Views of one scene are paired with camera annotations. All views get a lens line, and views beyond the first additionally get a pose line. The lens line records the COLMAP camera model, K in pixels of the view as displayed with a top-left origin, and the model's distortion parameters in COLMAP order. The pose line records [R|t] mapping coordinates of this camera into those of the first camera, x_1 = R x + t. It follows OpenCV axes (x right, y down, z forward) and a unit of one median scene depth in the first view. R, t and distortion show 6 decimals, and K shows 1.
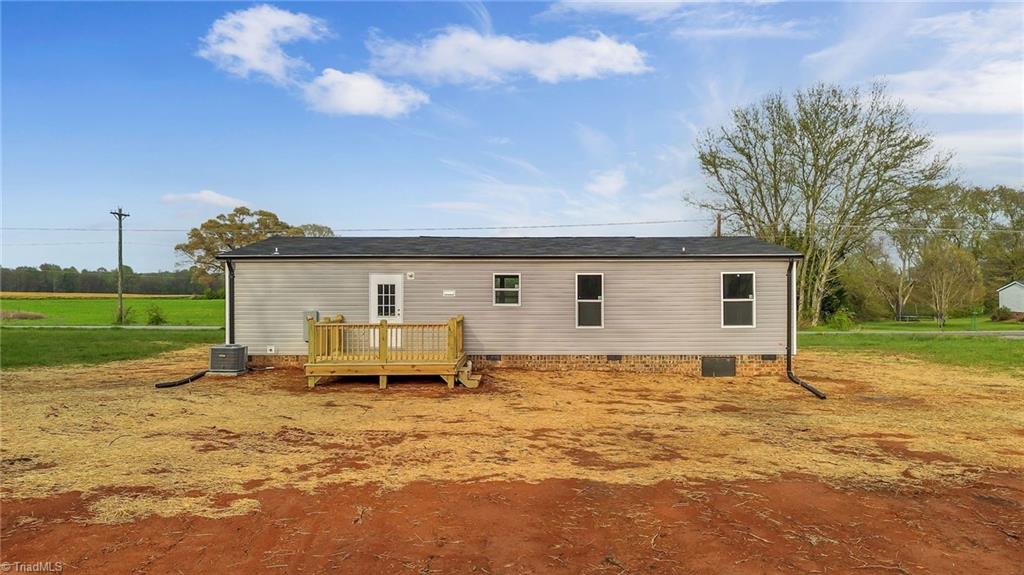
lens RADIAL K [[712.6, 0, 488.2], [0, 712.6, 299.6], [0, 0, 1]] dist [0.041071, -0.000857]
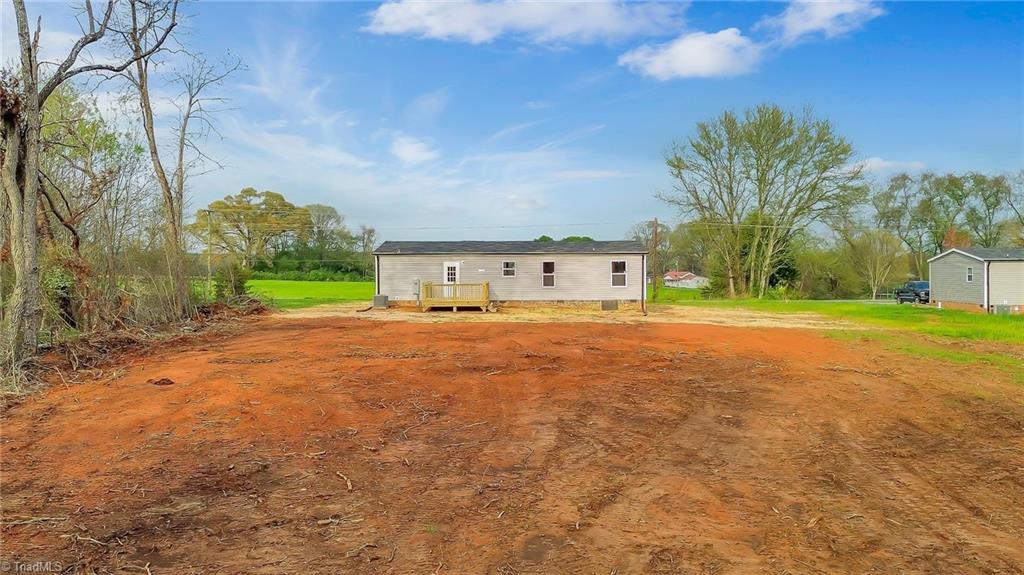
lens RADIAL K [[727.0, 0, 514.4], [0, 727.0, 292.3], [0, 0, 1]] dist [0.030776, -0.005421]
pose [[0.999602, -0.002605, 0.028075, -0.018416], [0.002136, 0.999858, 0.016712, 0.018685], [-0.028115, -0.016646, 0.999466, -1.134951]]
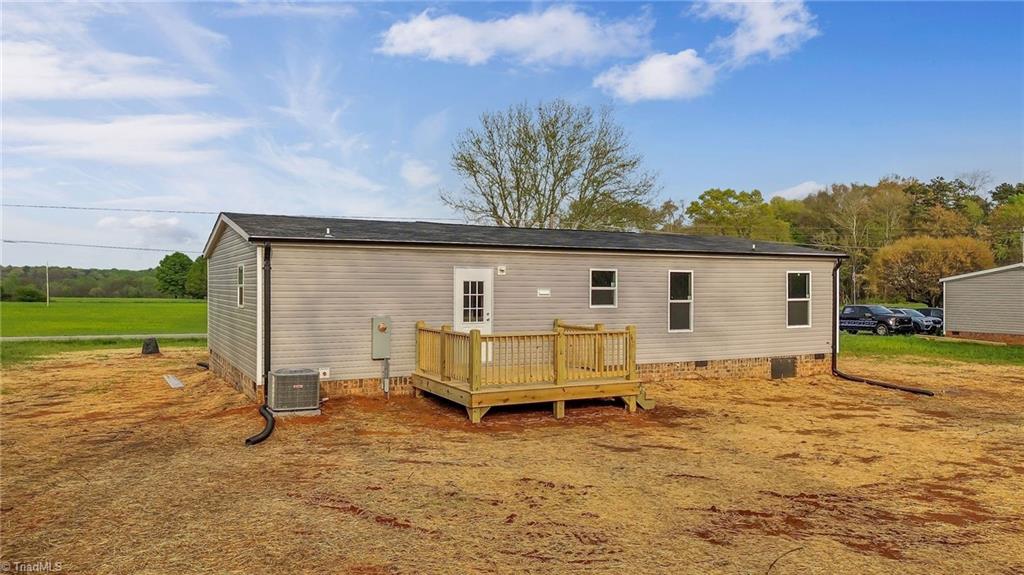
lens RADIAL K [[727.0, 0, 514.4], [0, 727.0, 292.3], [0, 0, 1]] dist [0.030776, -0.005421]
pose [[0.893845, 0.000632, 0.448376, -0.454563], [0.003376, 0.999961, -0.008139, -0.002645], [-0.448364, 0.008789, 0.893808, 0.276943]]
